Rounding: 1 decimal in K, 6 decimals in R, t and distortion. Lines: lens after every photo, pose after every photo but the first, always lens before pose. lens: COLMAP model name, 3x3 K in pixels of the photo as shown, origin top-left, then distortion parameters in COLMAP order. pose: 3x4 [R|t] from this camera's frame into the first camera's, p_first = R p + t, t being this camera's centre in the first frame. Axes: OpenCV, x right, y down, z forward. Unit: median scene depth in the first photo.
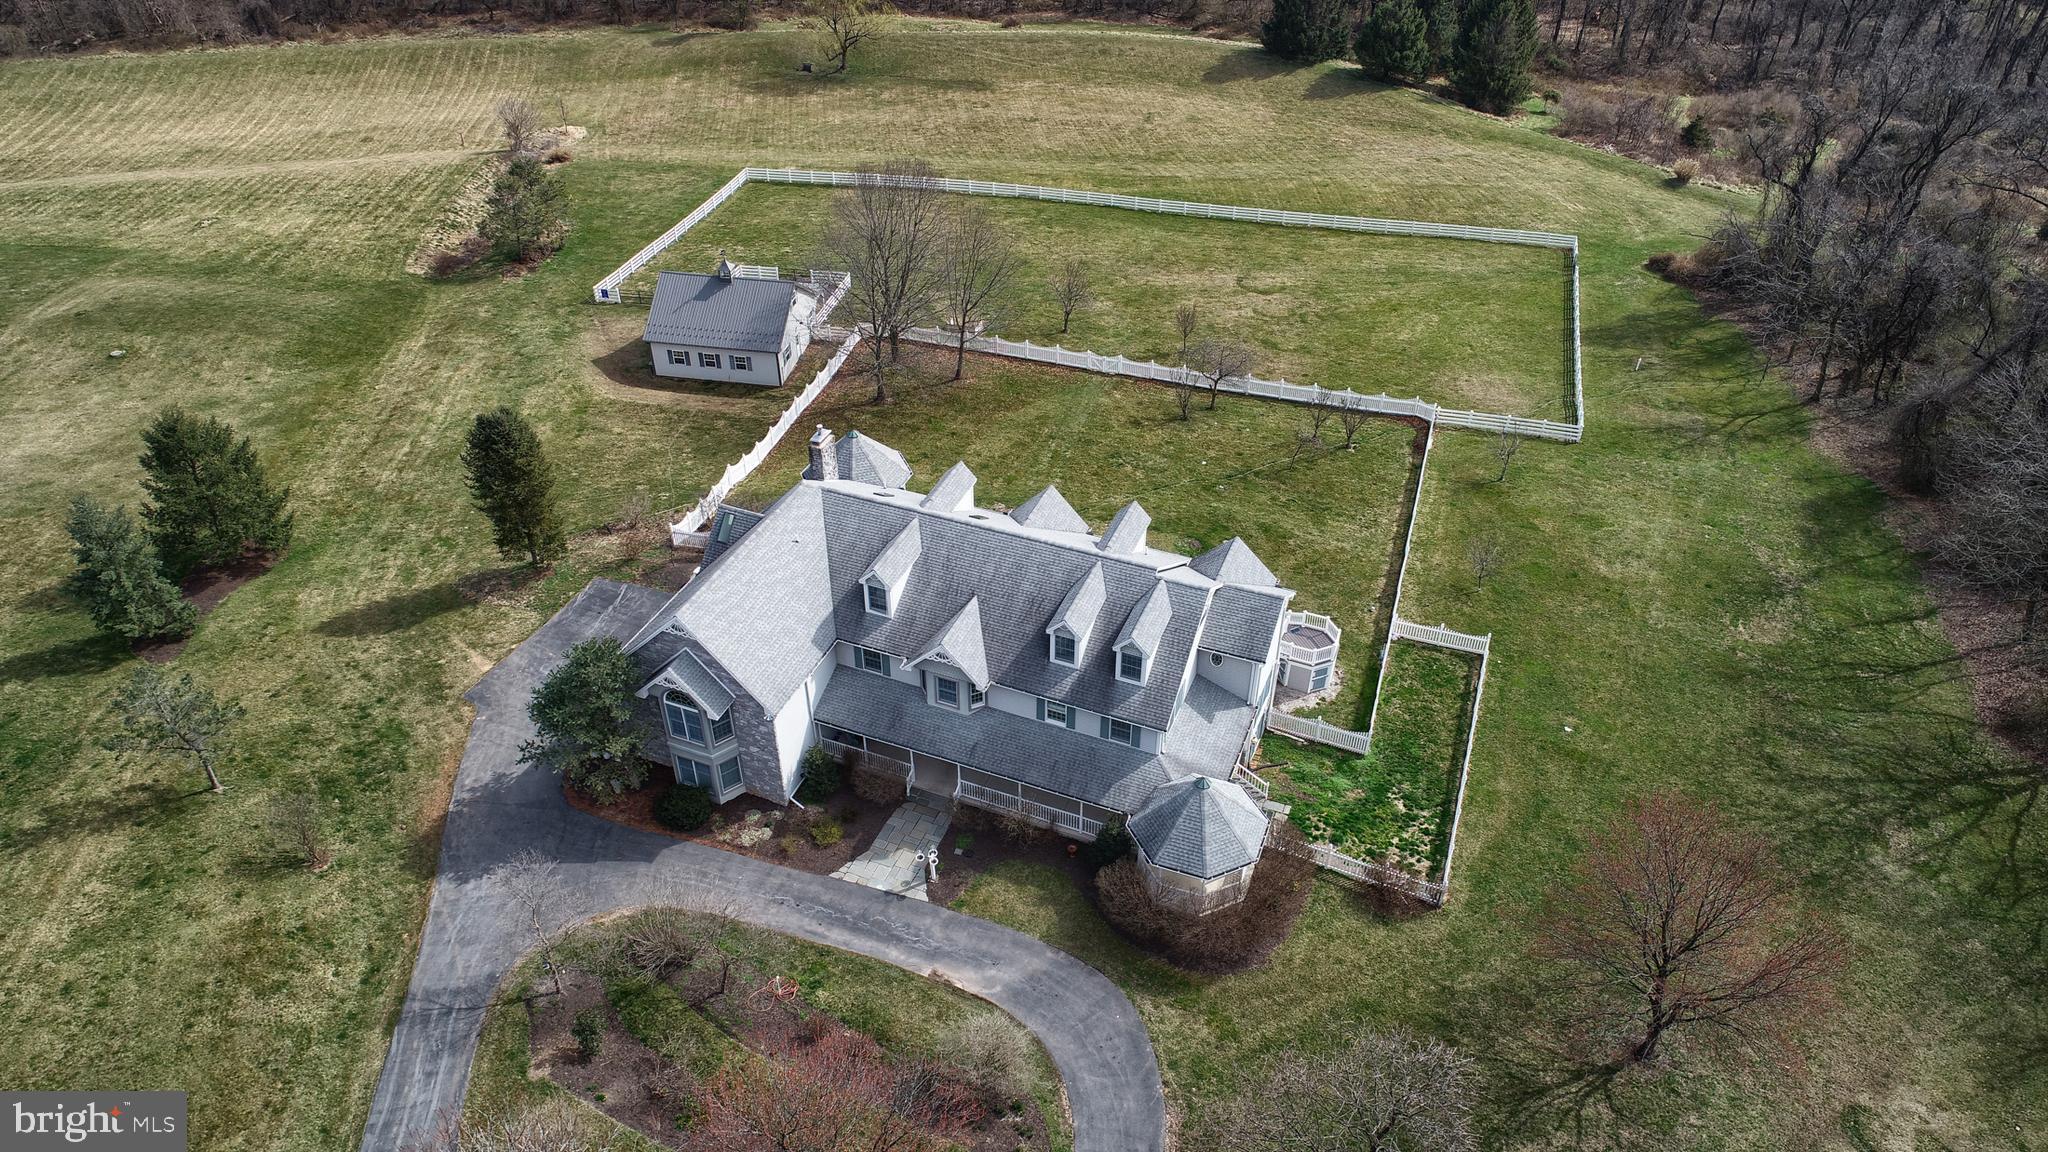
lens RADIAL K [[1365.4, 0, 1017.9], [0, 1365.4, 586.5], [0, 0, 1]] dist [-0.002270, 0.000022]
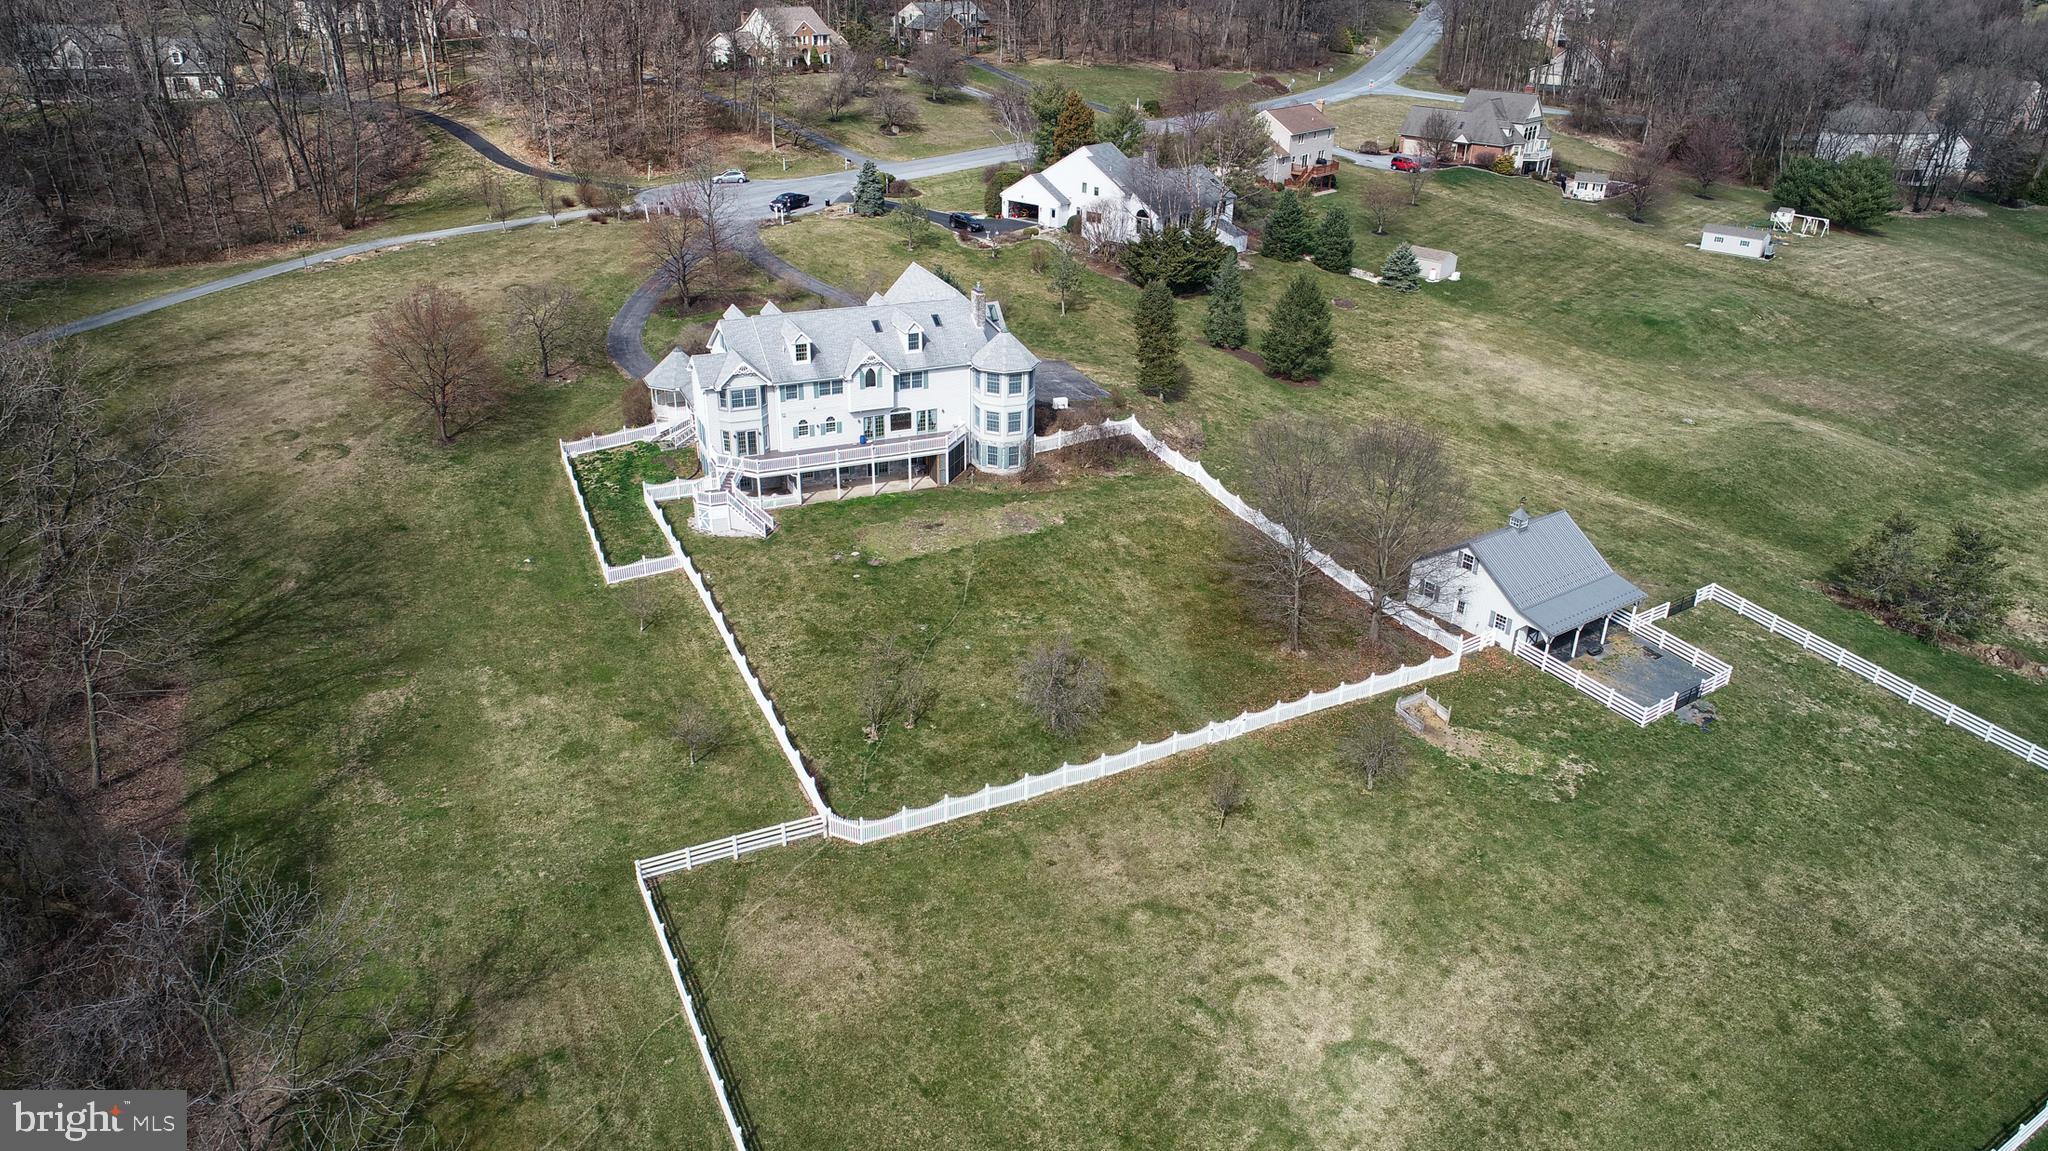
lens RADIAL K [[1365.4, 0, 1023.8], [0, 1365.4, 576.9], [0, 0, 1]] dist [-0.002270, 0.000022]
pose [[-0.691699, 0.301553, -0.656215, 1.014653], [-0.461669, 0.514104, 0.722882, -1.159241], [0.555350, 0.802971, -0.216388, 1.675732]]
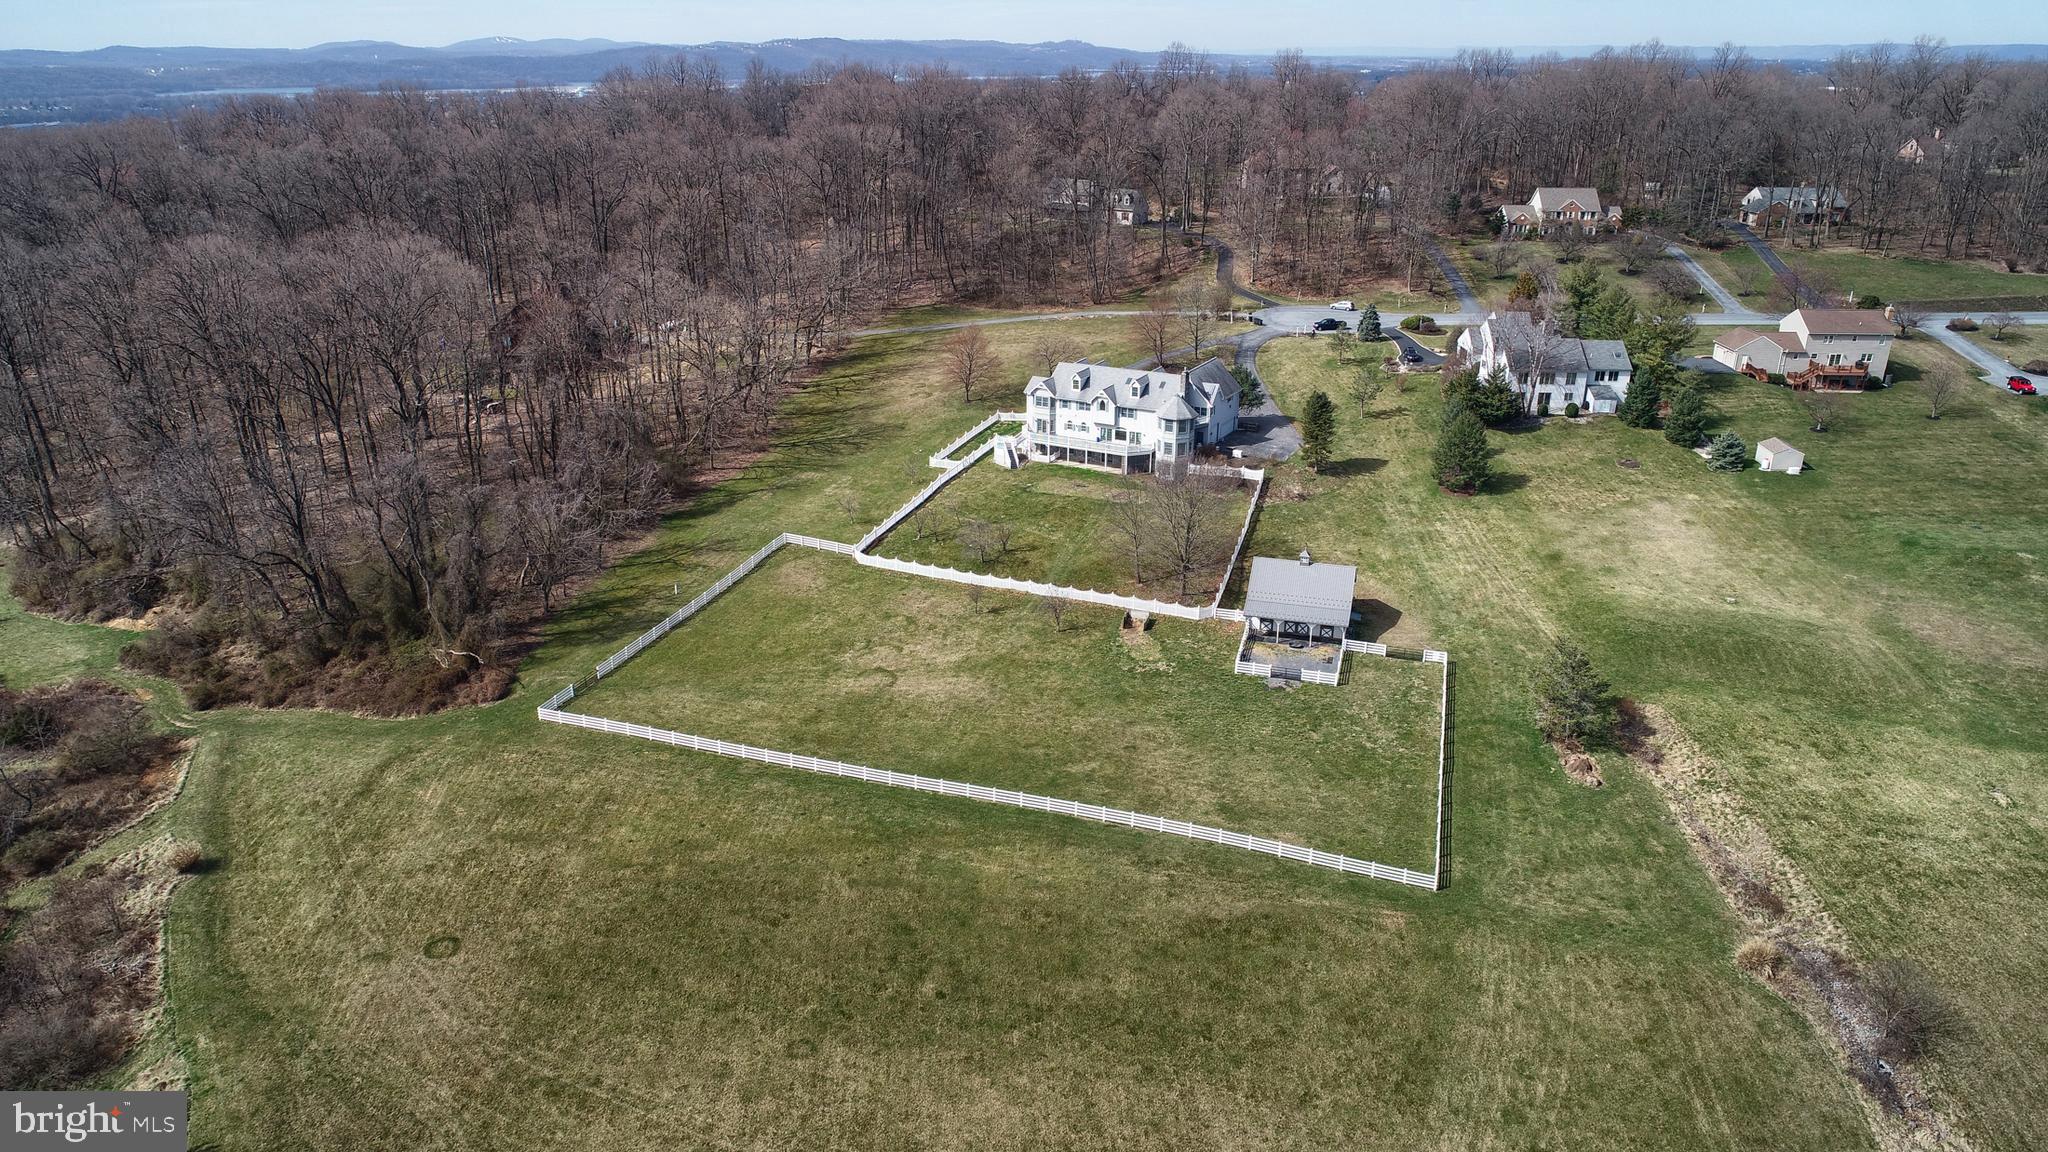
lens RADIAL K [[1365.4, 0, 1022.2], [0, 1365.4, 577.8], [0, 0, 1]] dist [-0.002270, 0.000022]
pose [[-0.994971, -0.034556, 0.094017, -0.090508], [0.063504, 0.508252, 0.858864, -2.329467], [-0.077463, 0.860515, -0.503501, 2.809794]]
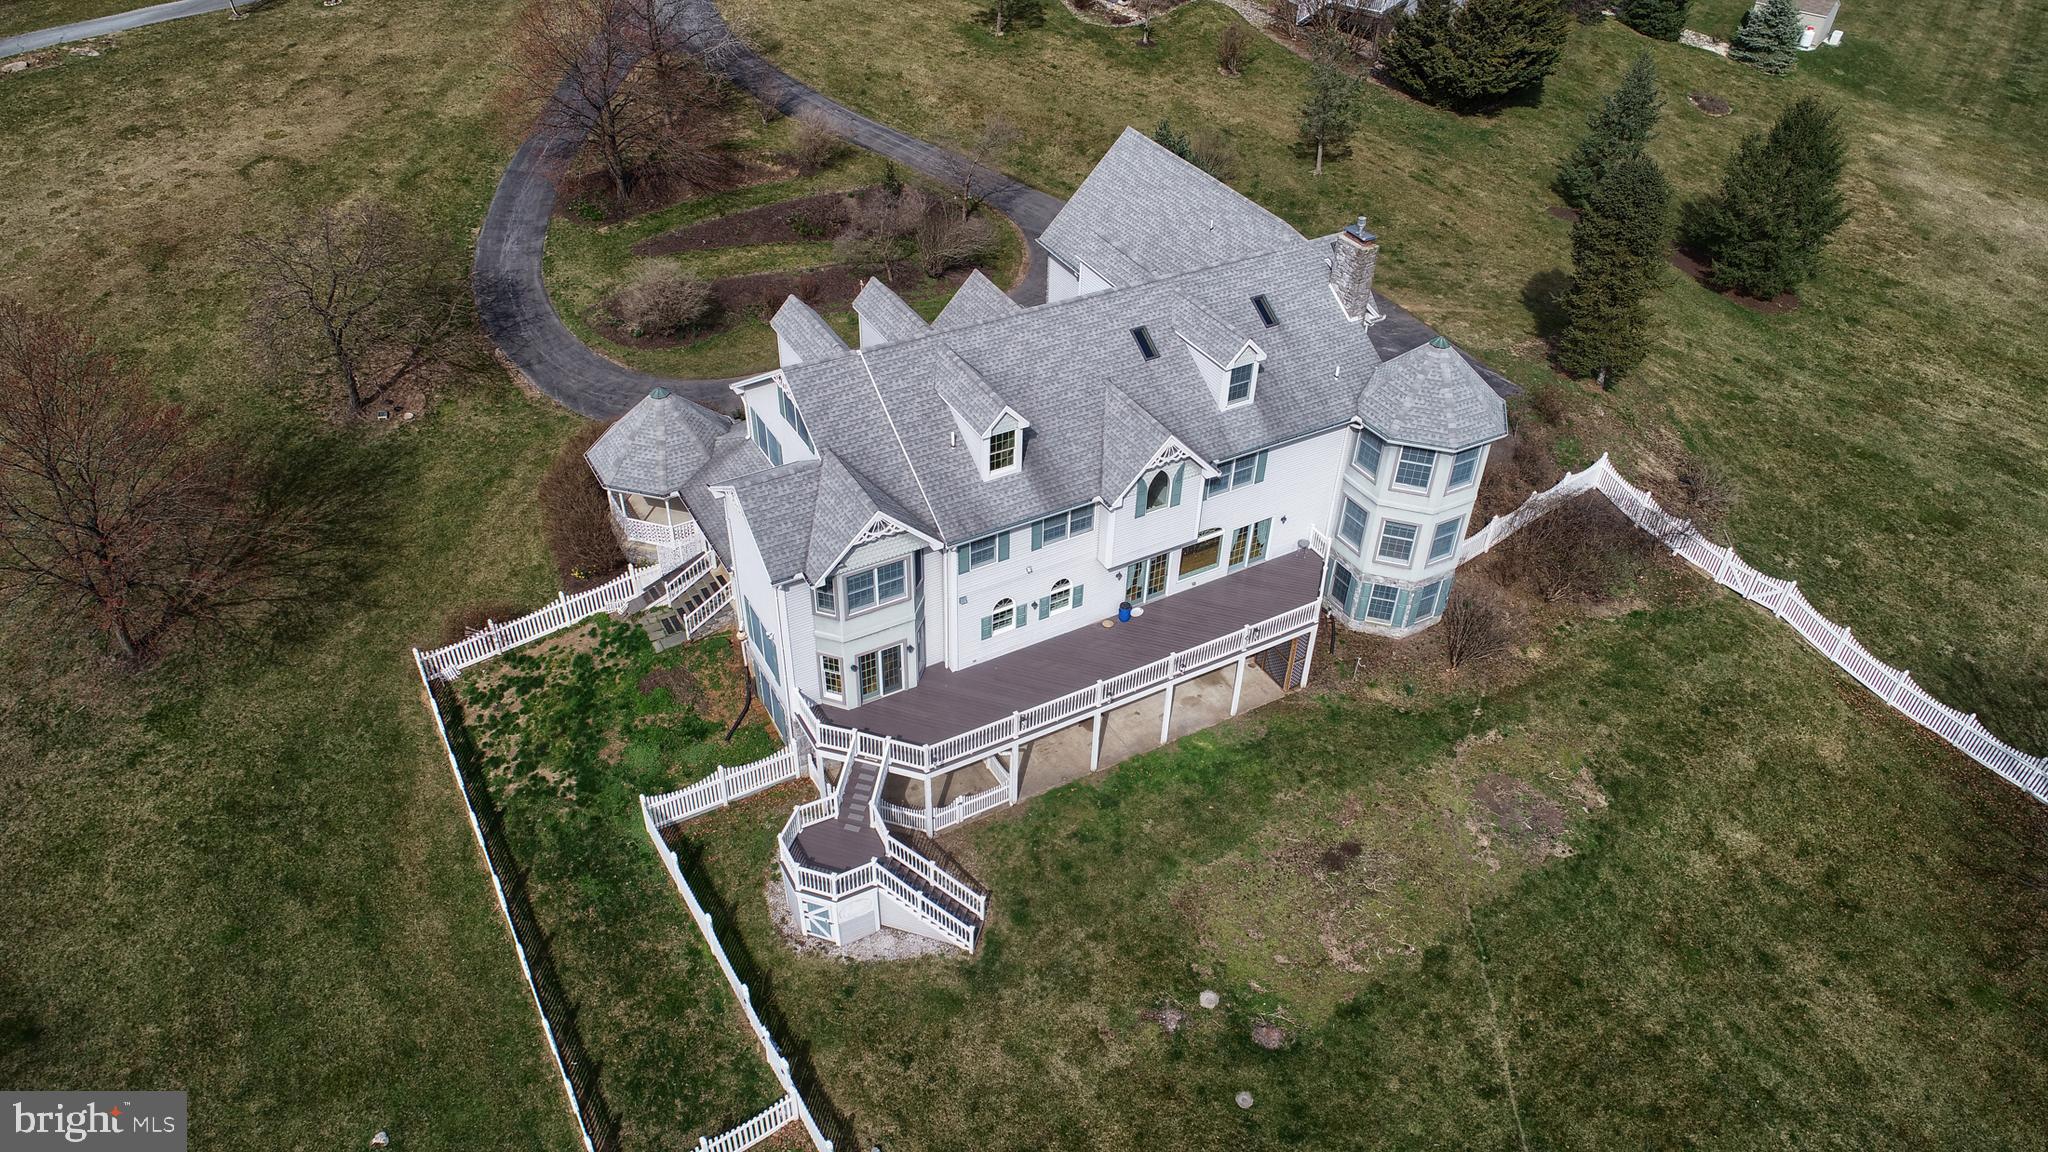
lens RADIAL K [[1365.4, 0, 1022.0], [0, 1365.4, 577.7], [0, 0, 1]] dist [-0.002270, 0.000022]
pose [[-0.617619, 0.480221, -0.622843, 0.500286], [-0.504321, 0.365866, 0.782178, -0.517328], [0.603496, 0.797201, 0.016220, 1.028399]]
